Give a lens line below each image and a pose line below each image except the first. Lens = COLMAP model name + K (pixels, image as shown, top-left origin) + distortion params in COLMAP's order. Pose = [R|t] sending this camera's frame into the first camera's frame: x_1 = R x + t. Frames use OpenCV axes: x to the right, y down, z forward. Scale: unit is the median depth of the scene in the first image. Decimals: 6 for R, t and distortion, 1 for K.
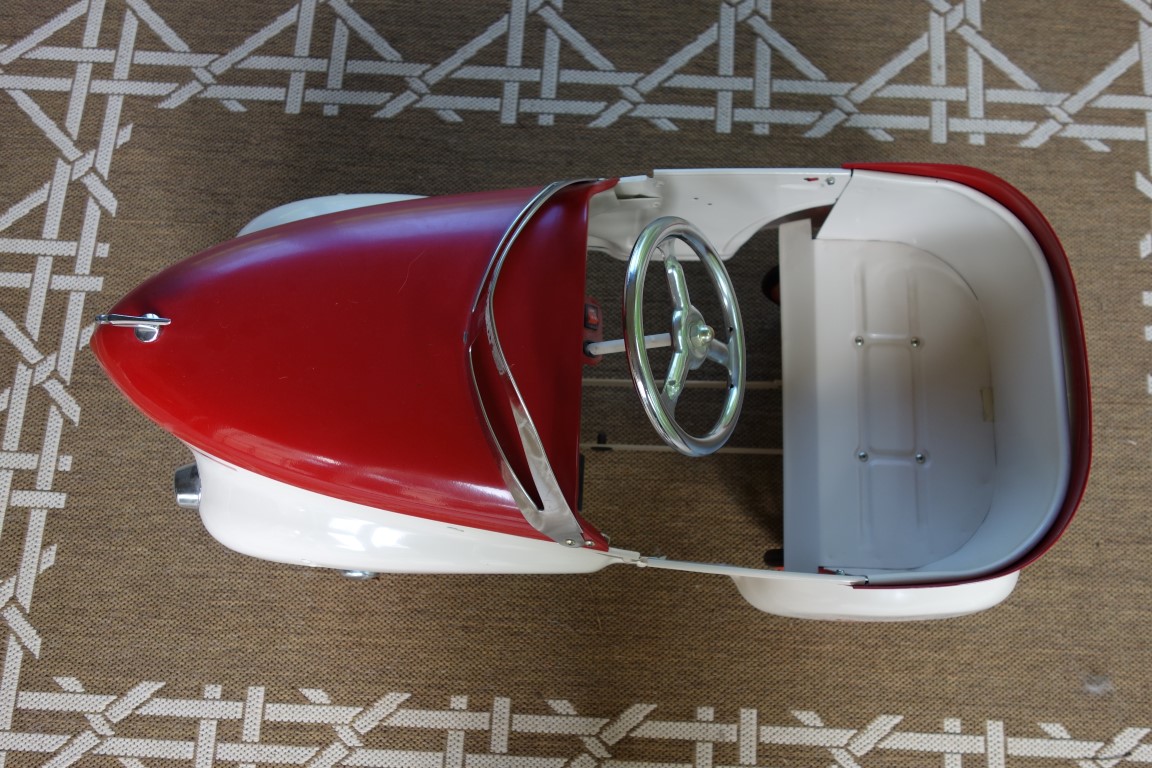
lens RADIAL K [[905.5, 0, 576.7], [0, 905.5, 389.7], [0, 0, 1]] dist [0.007954, -0.011572]
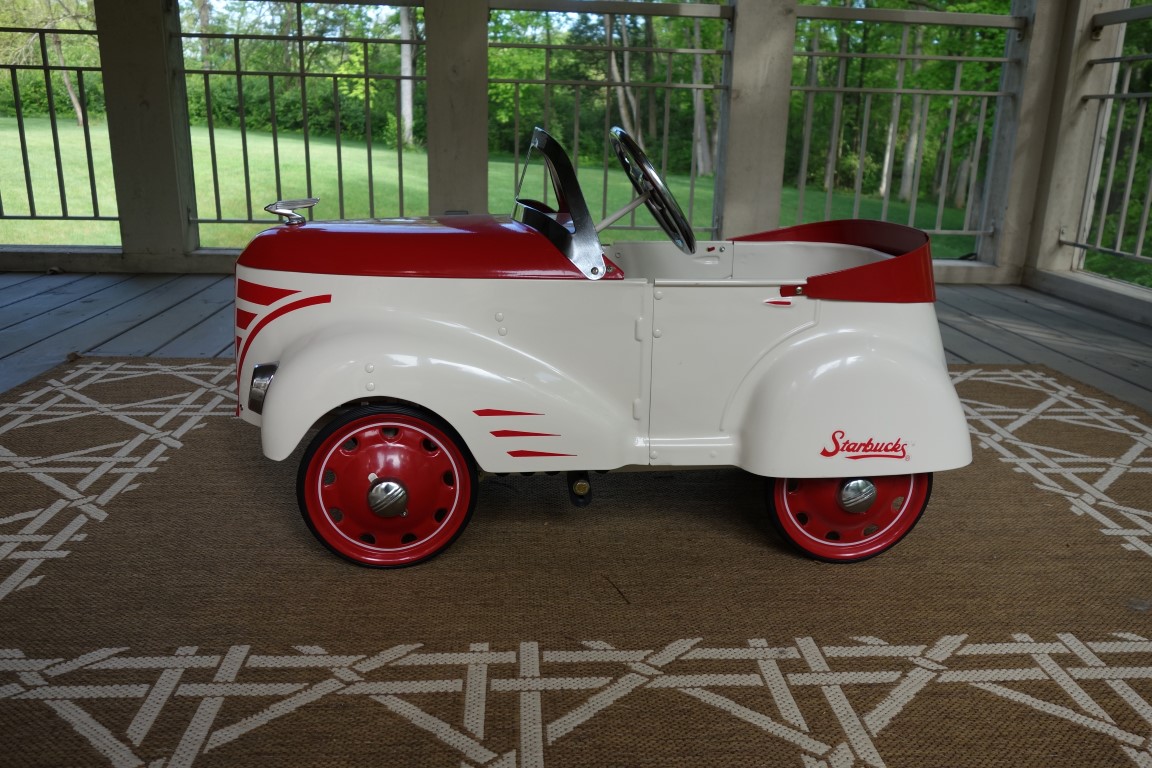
lens RADIAL K [[905.5, 0, 576.8], [0, 905.5, 389.8], [0, 0, 1]] dist [0.007954, -0.011572]
pose [[0.992462, -0.010943, 0.122062, -0.140752], [0.112918, 0.468739, -0.876090, 1.002173], [-0.047628, 0.883269, 0.466441, 0.373446]]
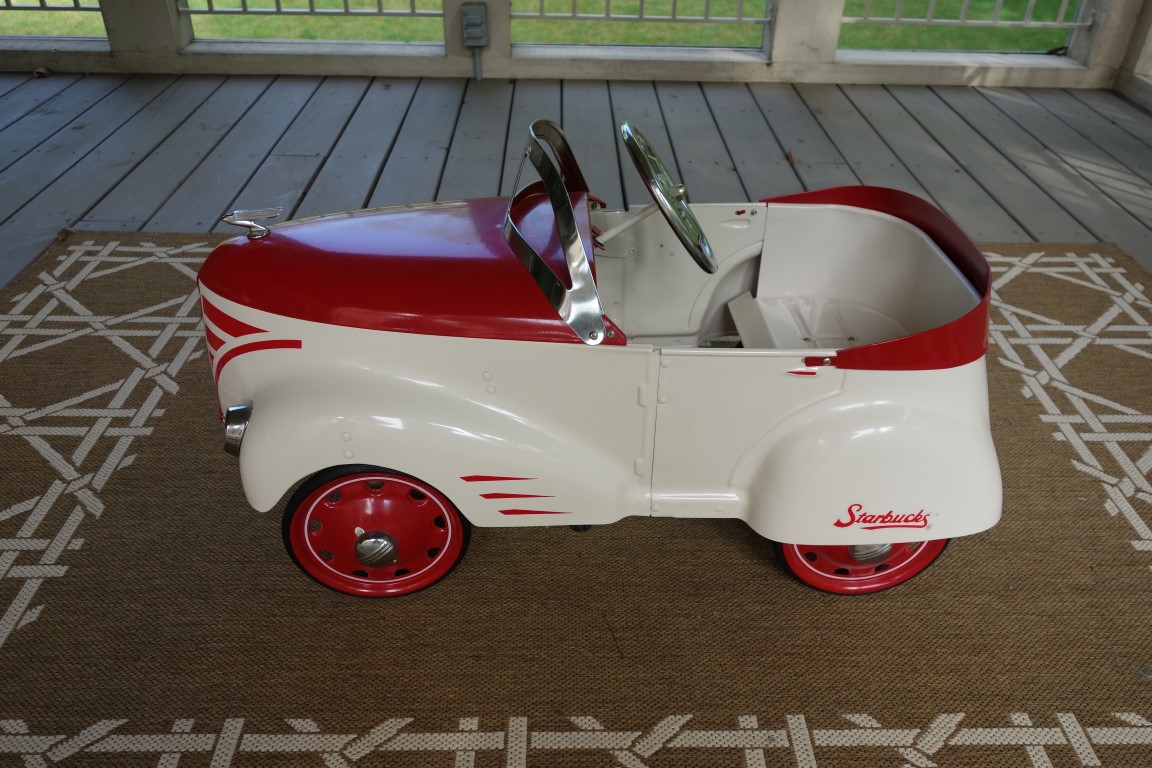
lens RADIAL K [[905.5, 0, 576.5], [0, 905.5, 388.3], [0, 0, 1]] dist [0.007954, -0.011572]
pose [[0.997198, -0.023517, 0.071019, -0.080825], [0.066142, 0.720721, -0.690062, 0.723440], [-0.034957, 0.692826, 0.720257, 0.141348]]
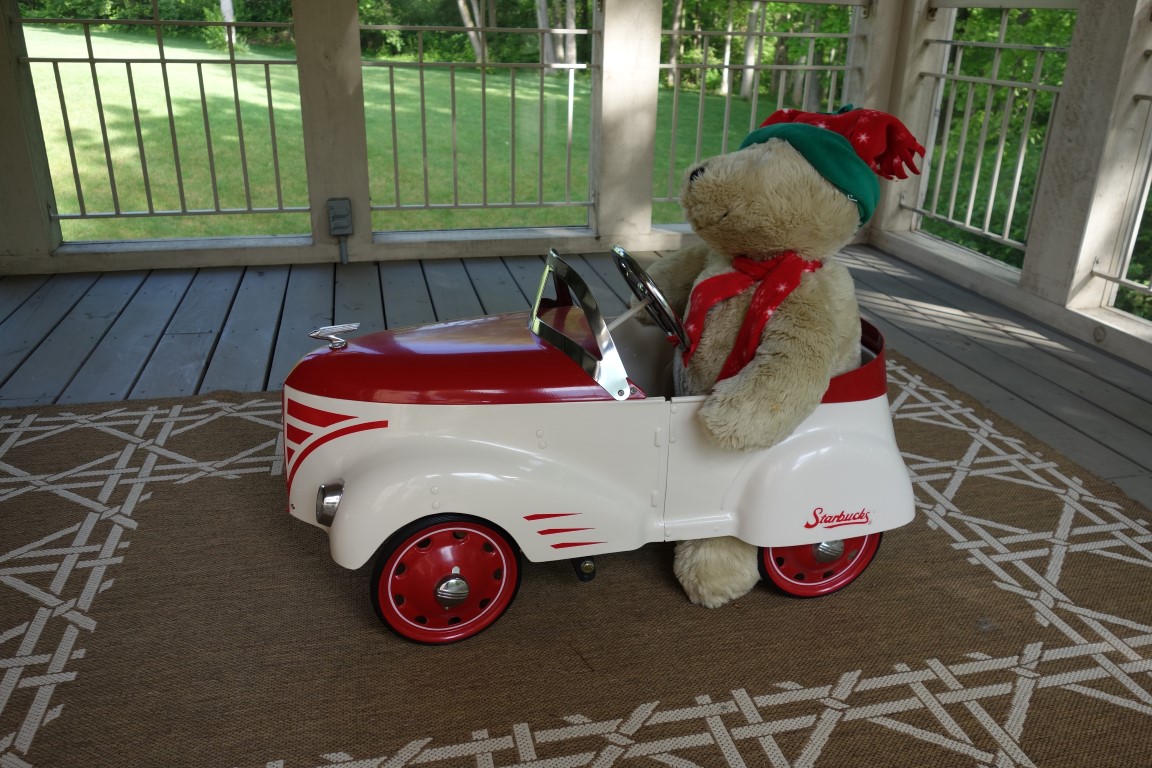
lens RADIAL K [[905.5, 0, 576.9], [0, 905.5, 390.2], [0, 0, 1]] dist [0.007954, -0.011572]
pose [[0.958354, -0.089581, 0.271169, -0.270192], [0.274517, 0.550718, -0.788258, 0.976783], [-0.078725, 0.829871, 0.552374, 0.092390]]
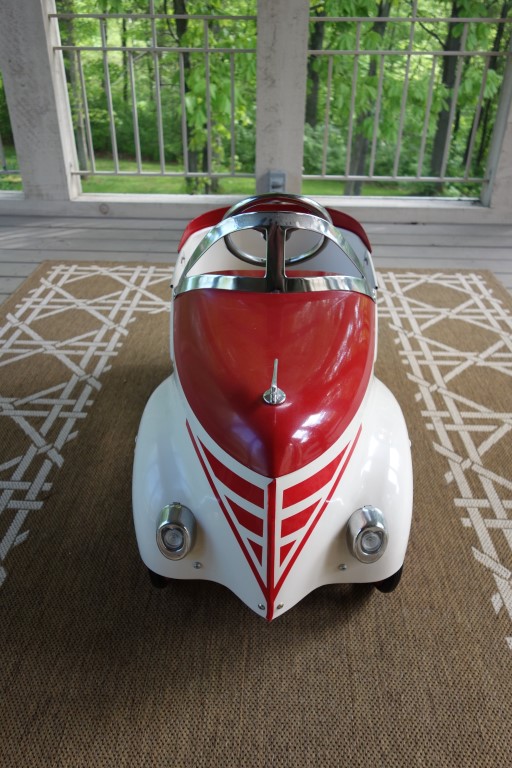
lens RADIAL K [[603.7, 0, 254.2], [0, 603.7, 385.0], [0, 0, 1]] dist [0.007954, -0.011572]
pose [[-0.010075, -0.513546, 0.858003, -0.850121], [0.978348, 0.172323, 0.114630, -0.139972], [-0.206721, 0.840580, 0.500691, 0.397092]]
